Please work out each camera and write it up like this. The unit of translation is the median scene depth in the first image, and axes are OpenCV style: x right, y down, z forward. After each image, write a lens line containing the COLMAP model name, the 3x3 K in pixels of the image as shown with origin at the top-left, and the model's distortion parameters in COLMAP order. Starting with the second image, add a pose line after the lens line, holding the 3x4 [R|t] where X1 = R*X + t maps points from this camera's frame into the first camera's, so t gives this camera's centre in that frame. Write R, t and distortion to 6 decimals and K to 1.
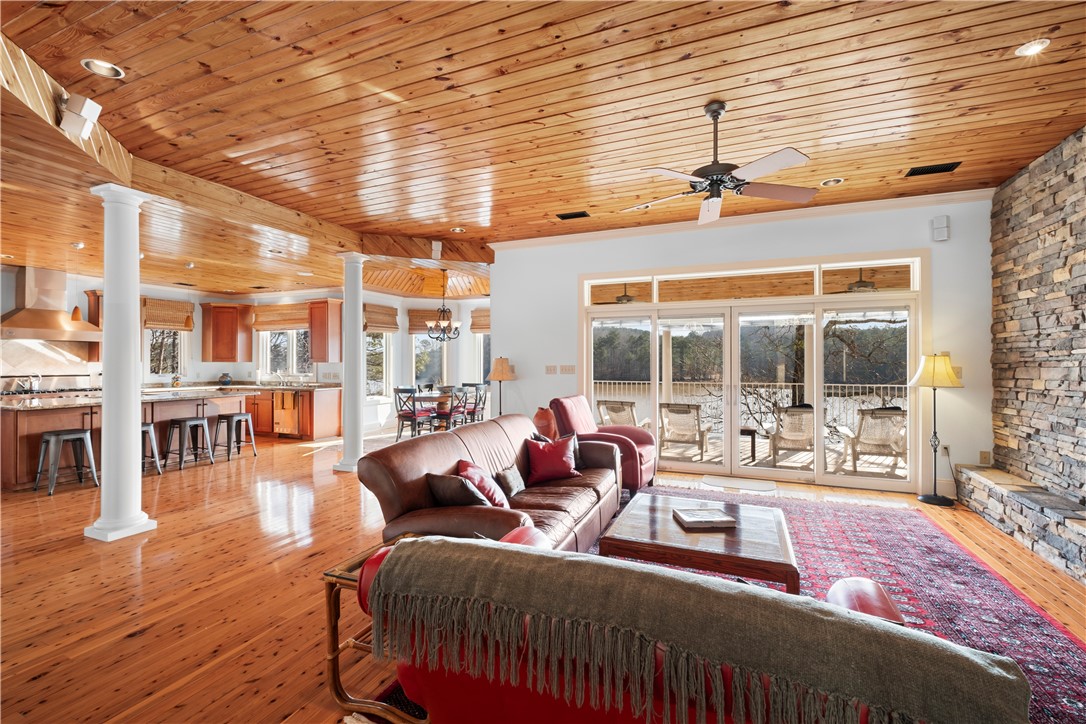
lens RADIAL K [[468.9, 0, 546.0], [0, 468.9, 361.7], [0, 0, 1]] dist [-0.004177, -0.003776]
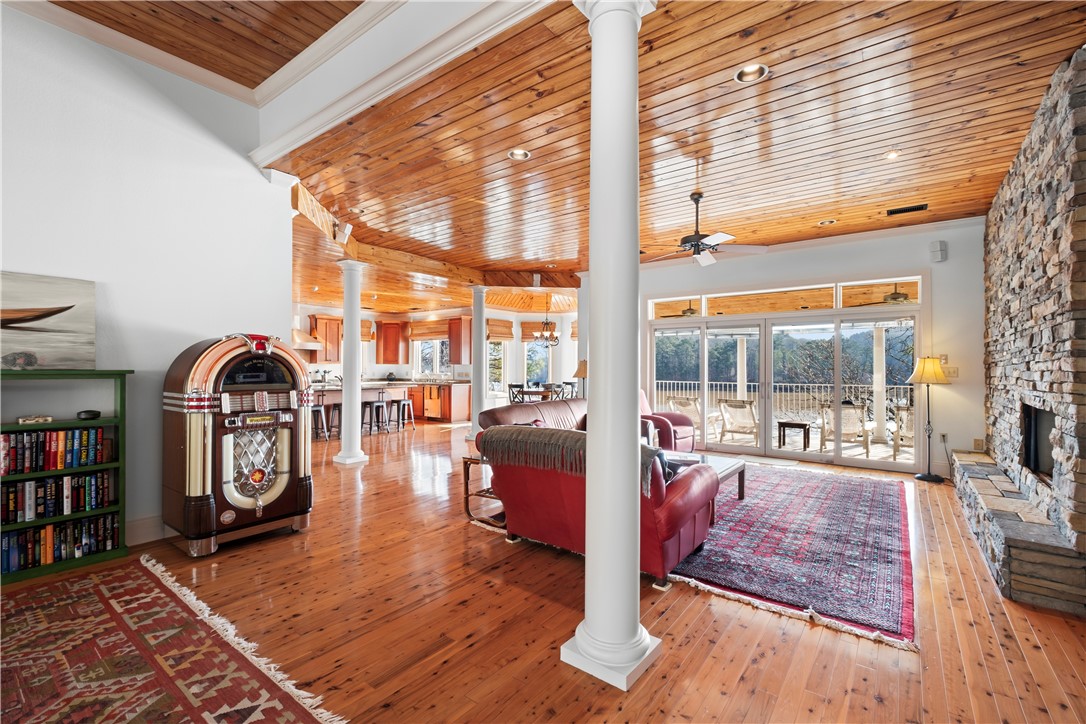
lens RADIAL K [[468.9, 0, 547.9], [0, 468.9, 361.4], [0, 0, 1]] dist [-0.004177, -0.003776]
pose [[0.969148, 0.000204, -0.246479, 0.128843], [-0.002963, 0.999937, -0.010825, 0.008818], [0.246462, 0.011221, 0.969088, -0.293832]]
